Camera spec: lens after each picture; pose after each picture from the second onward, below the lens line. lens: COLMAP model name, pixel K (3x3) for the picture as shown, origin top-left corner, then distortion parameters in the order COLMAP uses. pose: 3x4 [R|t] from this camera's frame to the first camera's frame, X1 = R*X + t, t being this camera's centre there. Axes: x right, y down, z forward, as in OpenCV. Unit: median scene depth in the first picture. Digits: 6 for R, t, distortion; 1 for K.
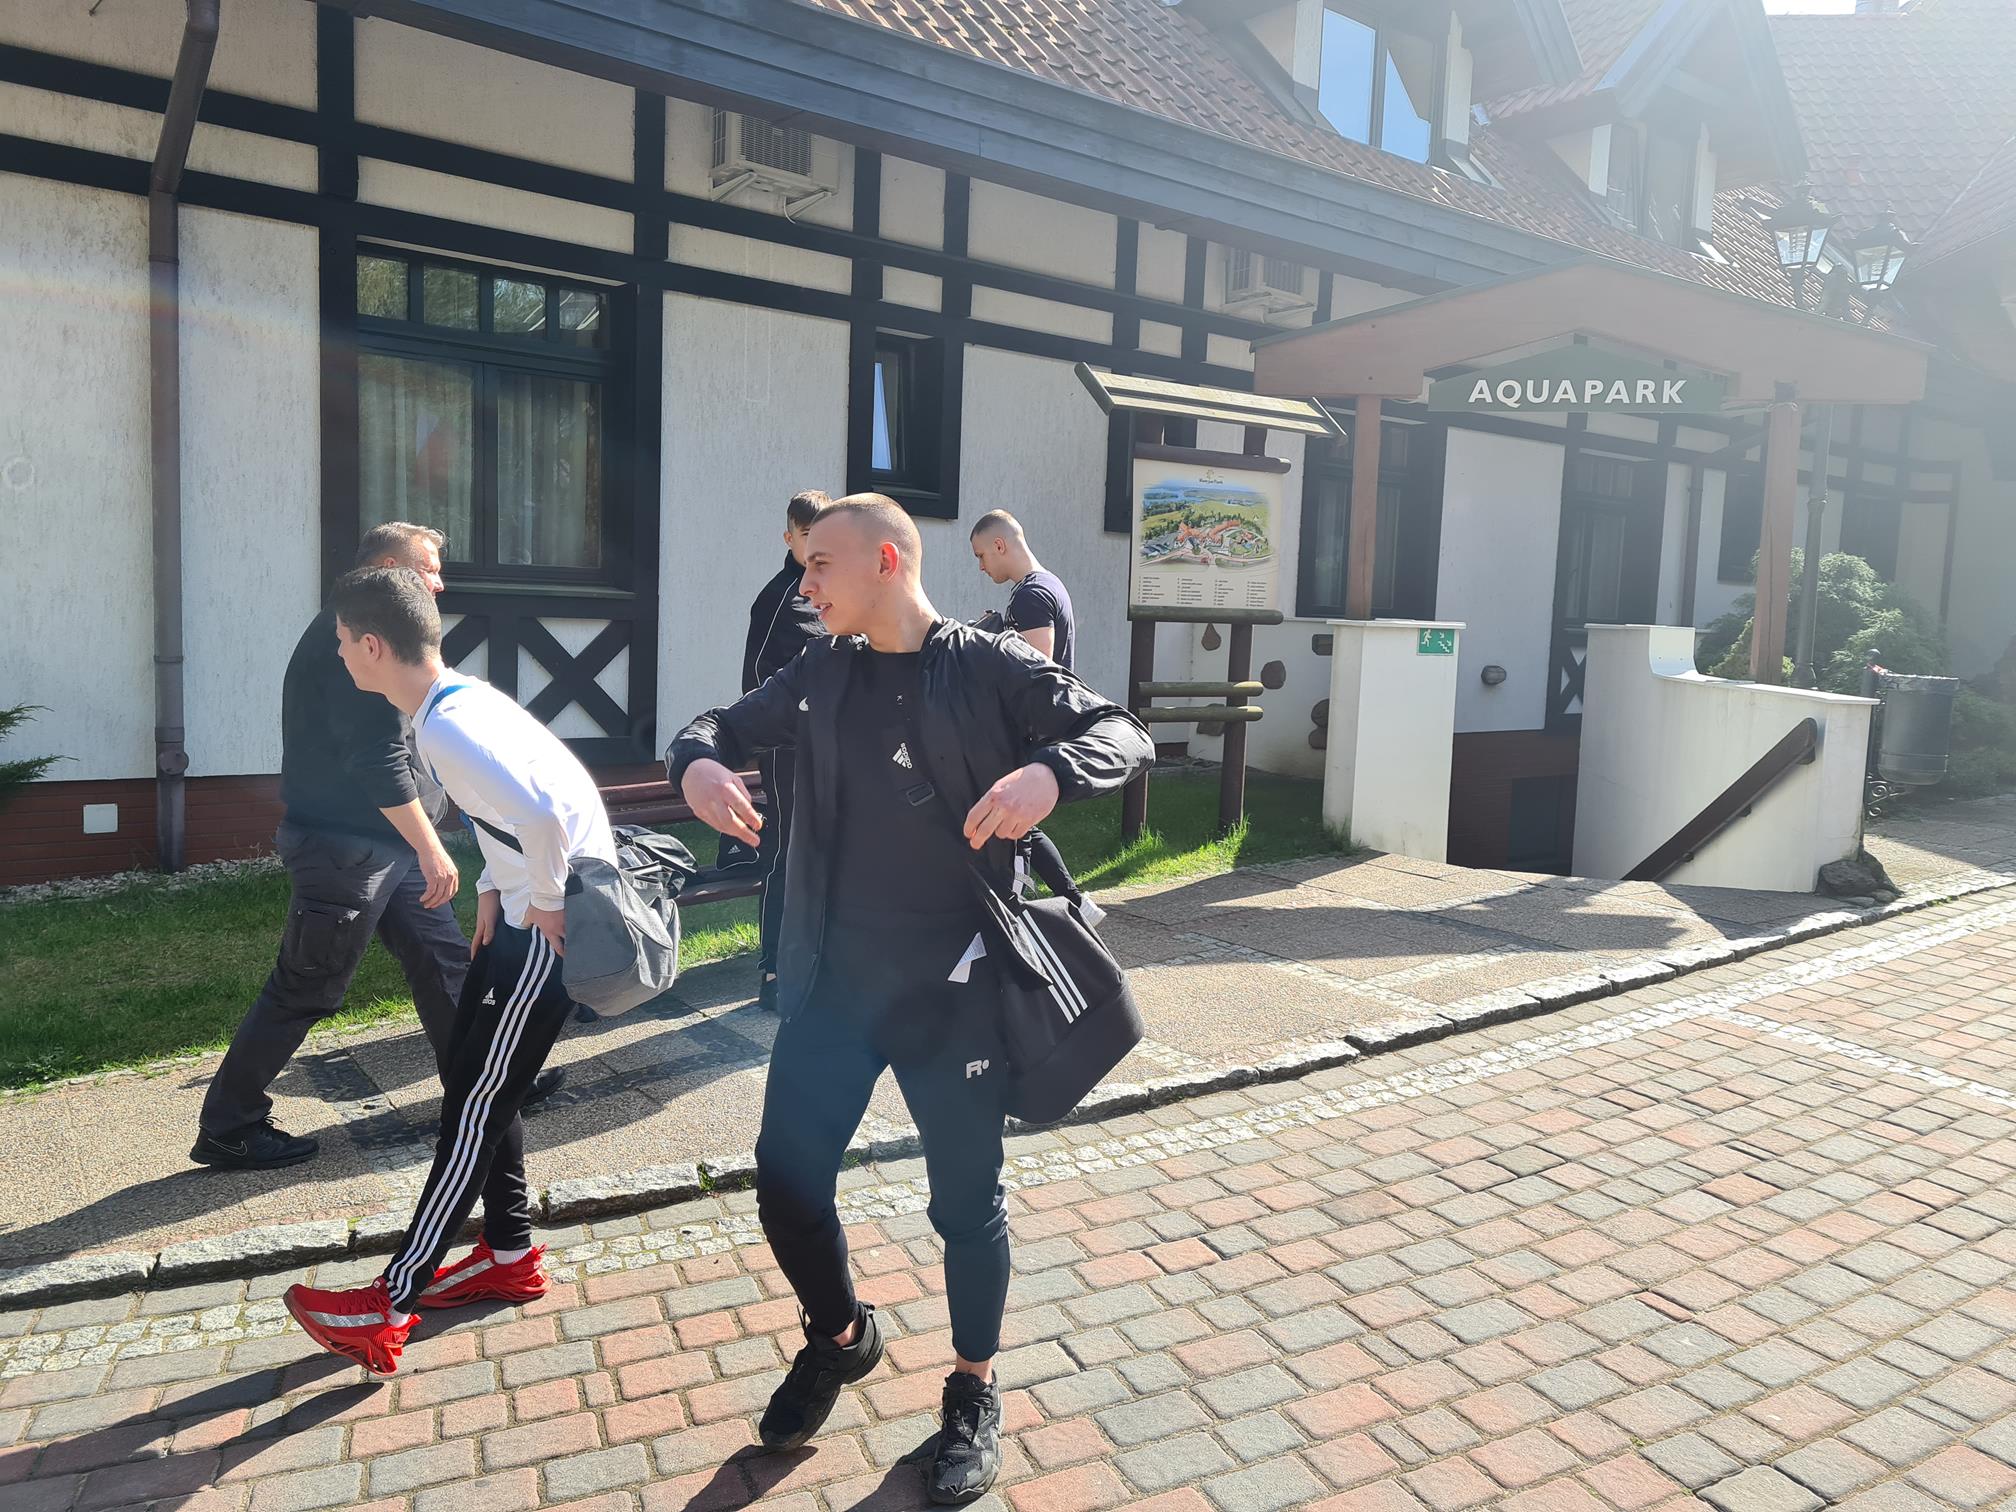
lens RADIAL K [[1524.8, 0, 1031.7], [0, 1524.8, 738.8], [0, 0, 1]] dist [0.065488, -0.049055]
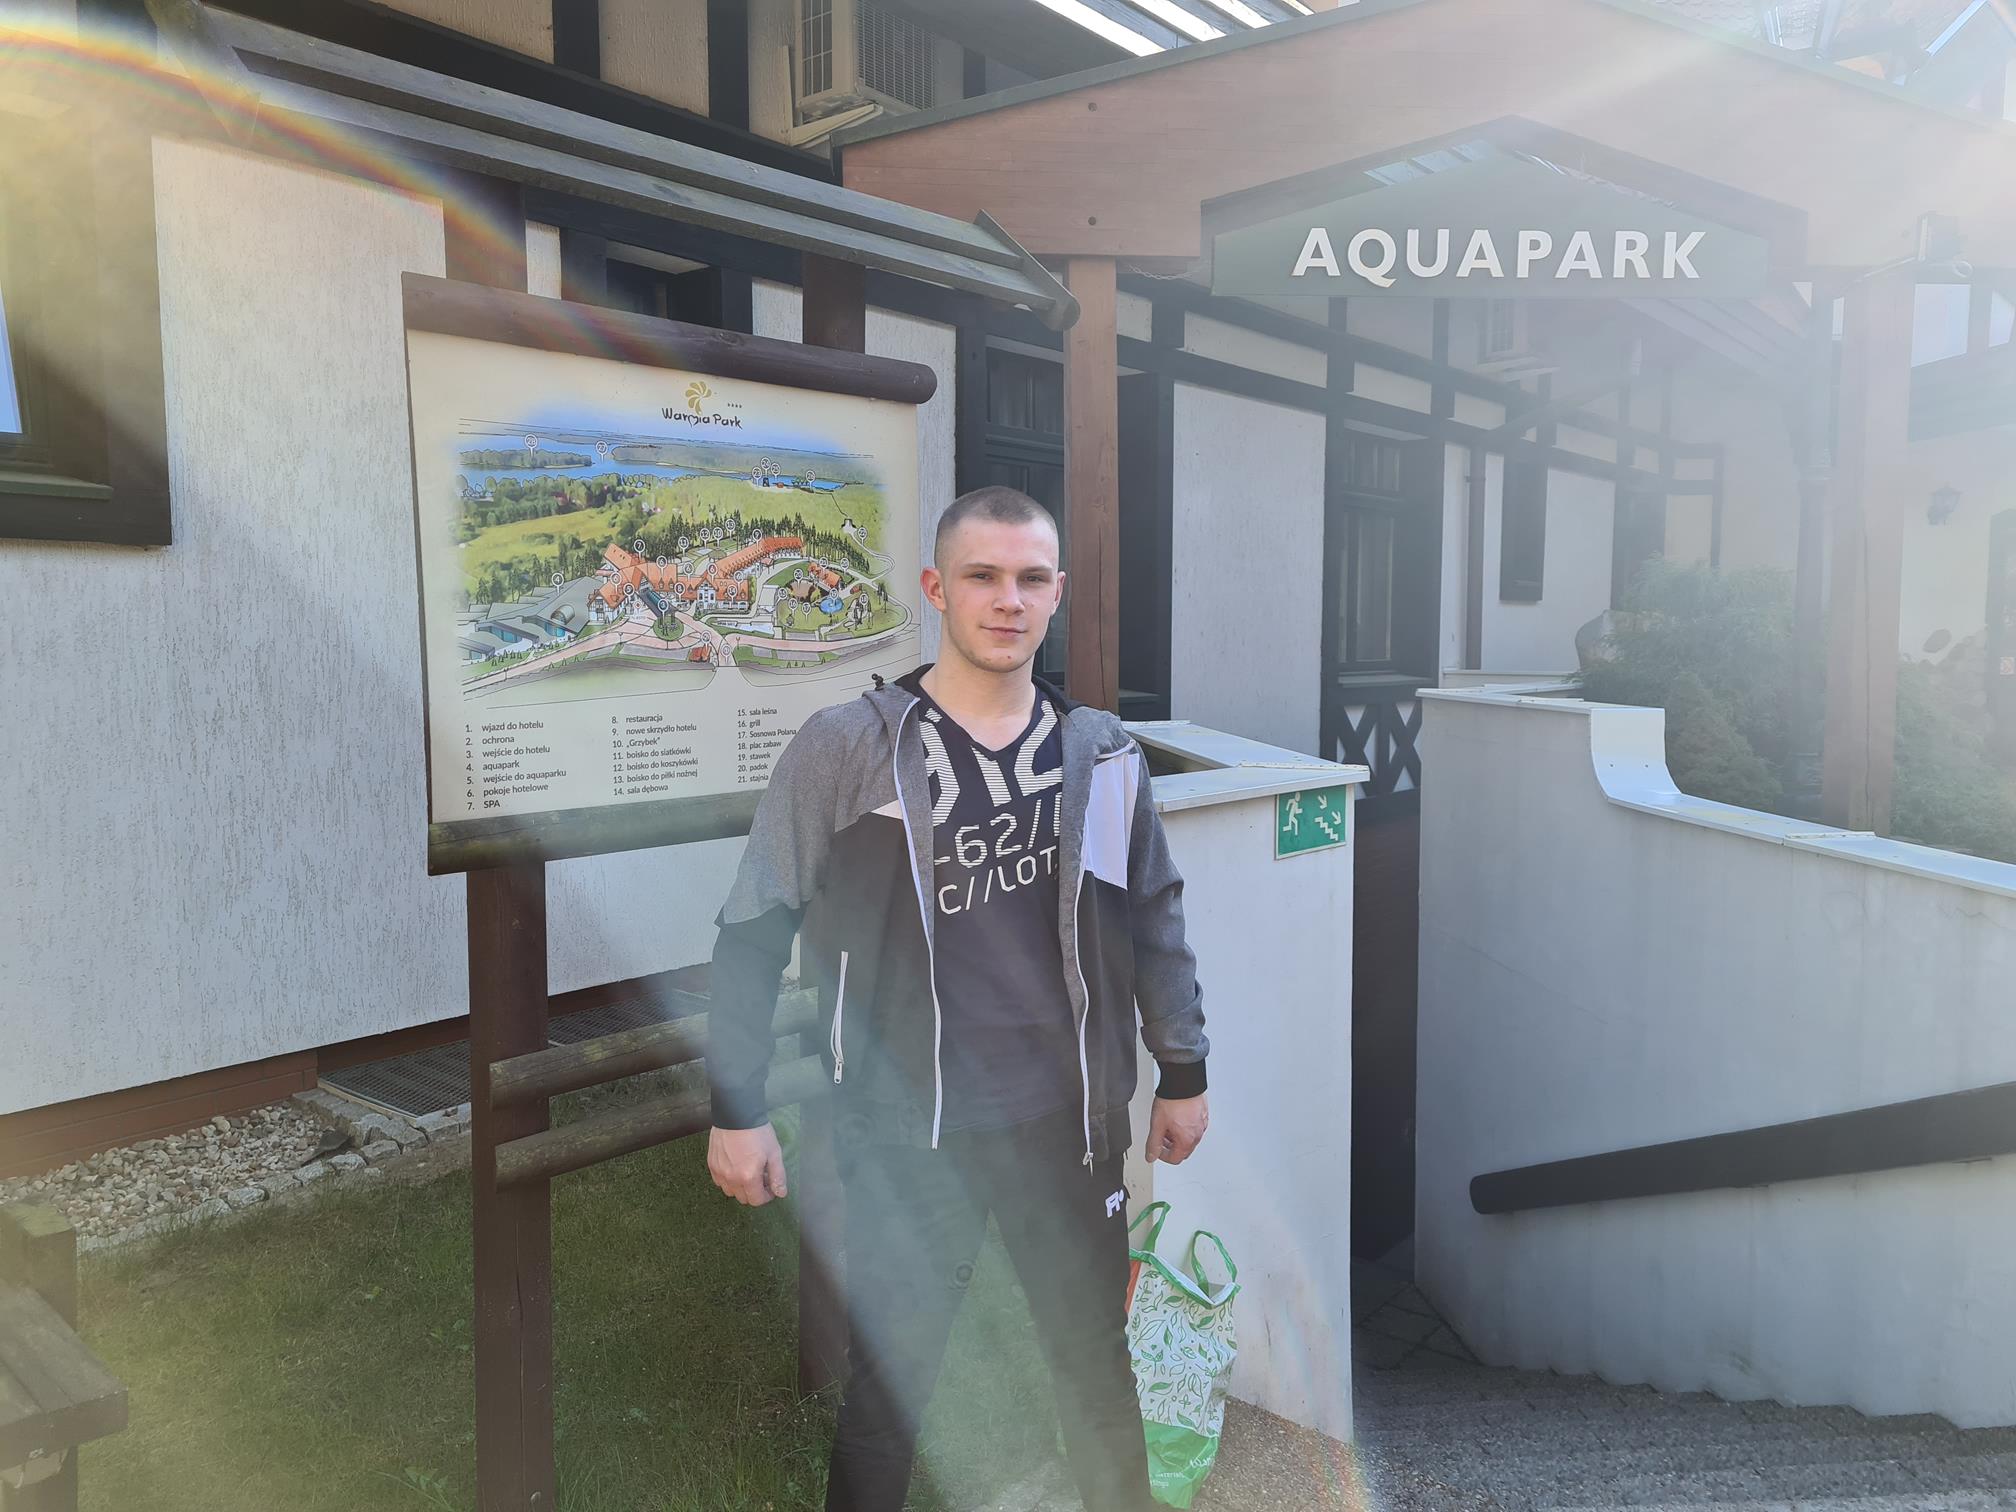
lens RADIAL K [[1524.8, 0, 1019.7], [0, 1524.8, 748.7], [0, 0, 1]] dist [0.065488, -0.049055]
pose [[0.975108, -0.055351, 0.214709, 0.111356], [0.056103, 0.998422, 0.002593, -0.095896], [-0.214514, 0.009518, 0.976675, 0.676088]]
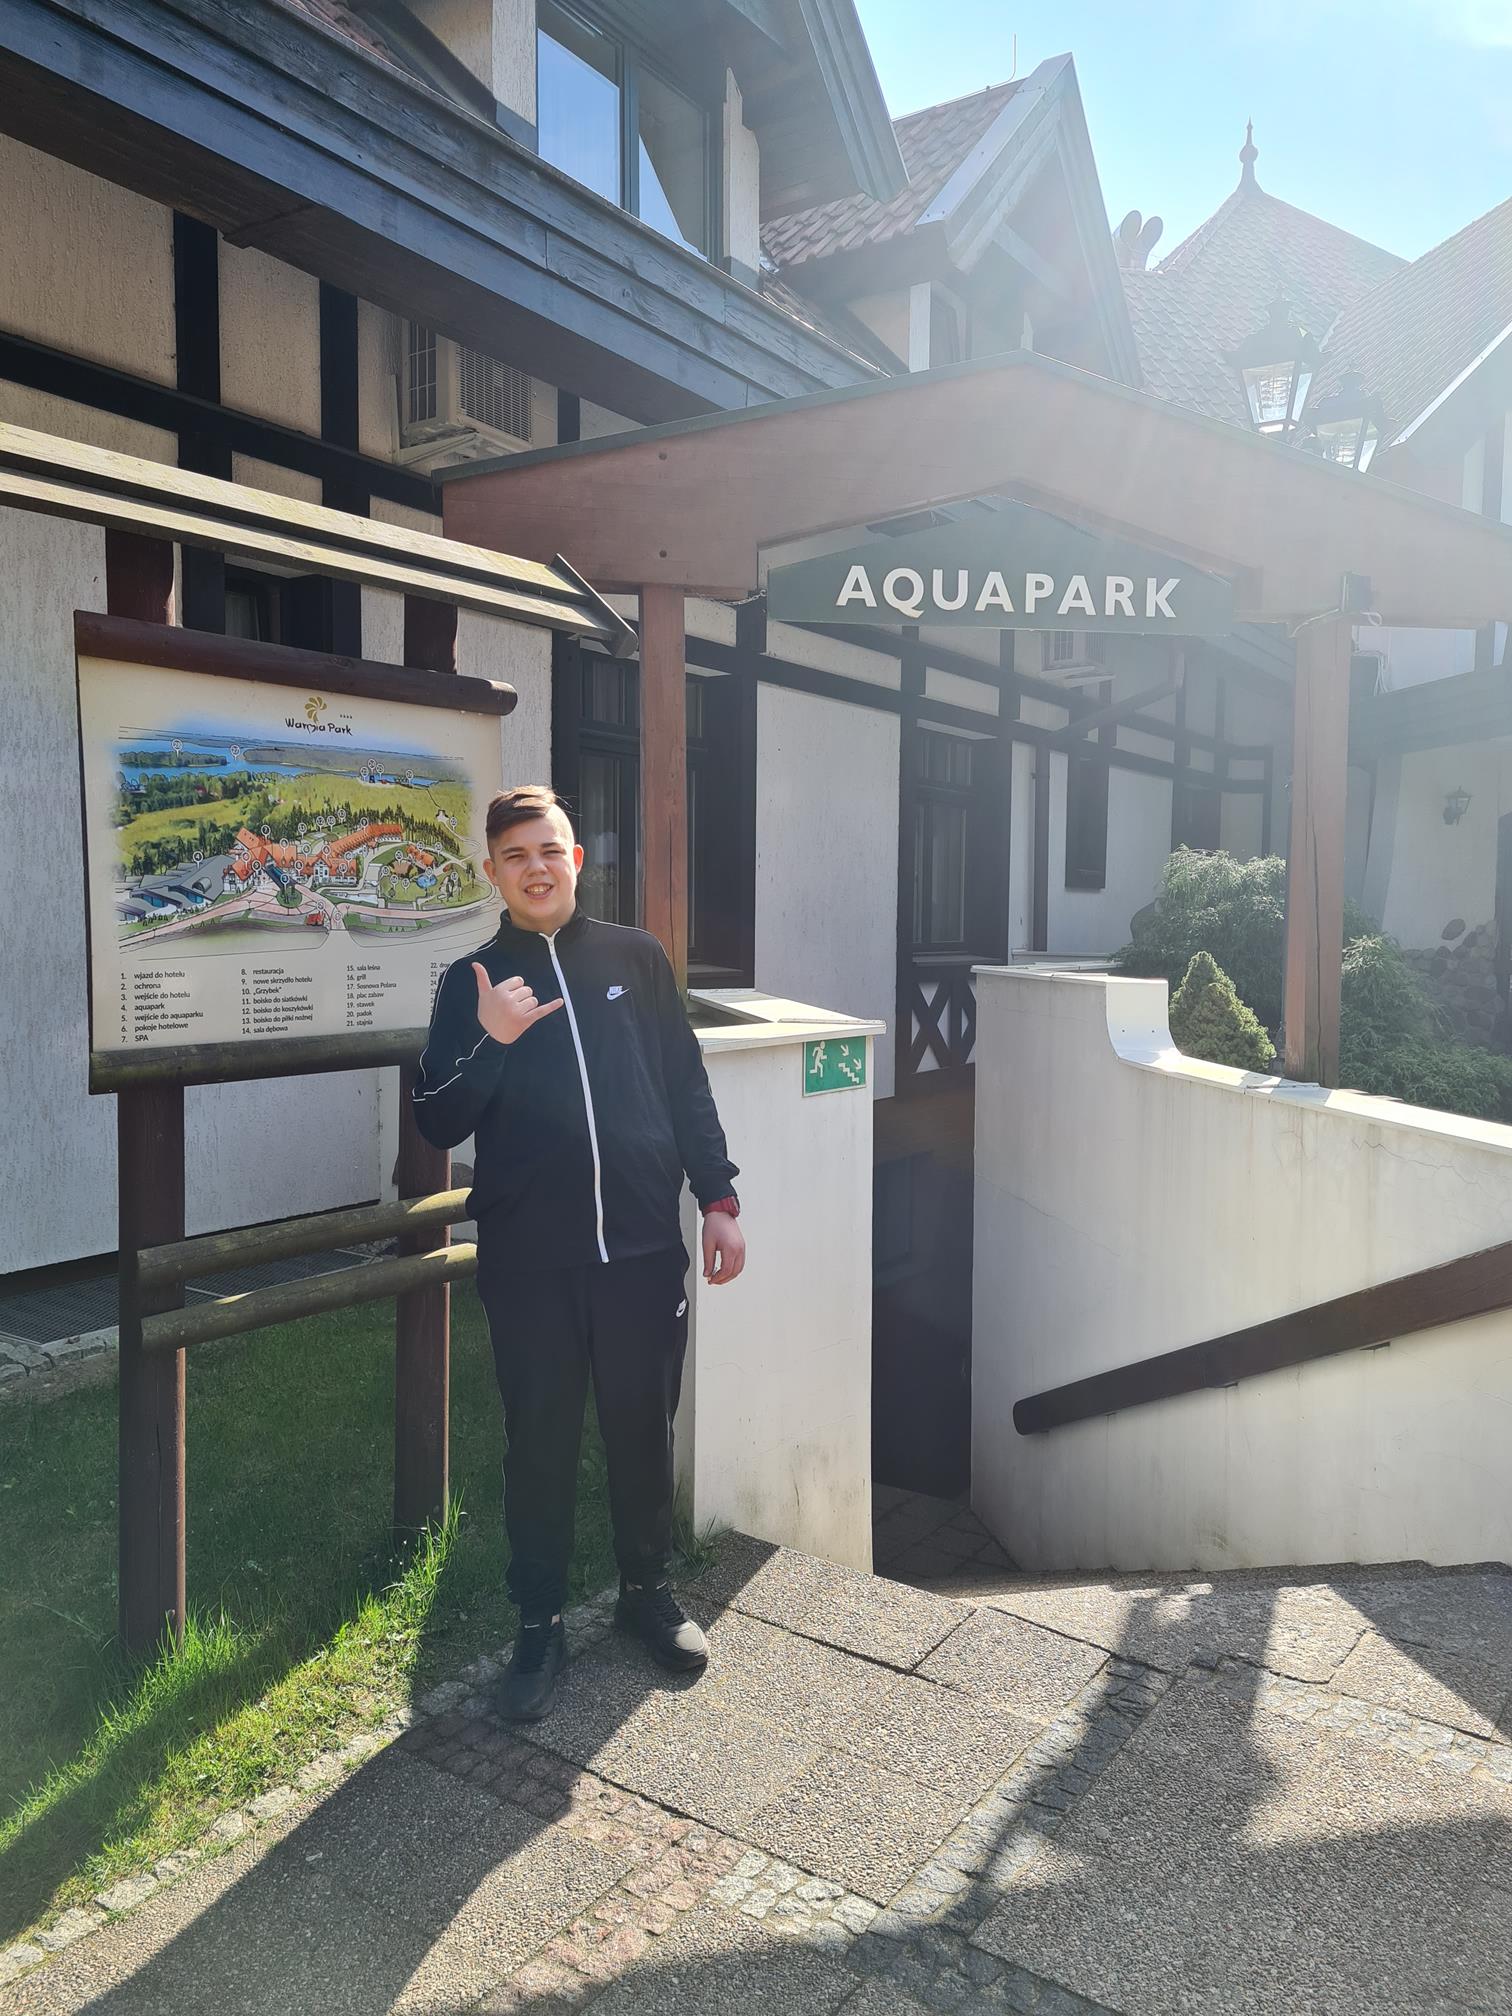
lens RADIAL K [[1524.8, 0, 774.8], [0, 1524.8, 995.9], [0, 0, 1]] dist [0.065488, -0.049055]
pose [[0.951174, -0.046438, 0.305141, 0.106826], [0.054015, 0.998405, -0.016429, -0.085707], [-0.303892, 0.032109, 0.952165, 0.590577]]
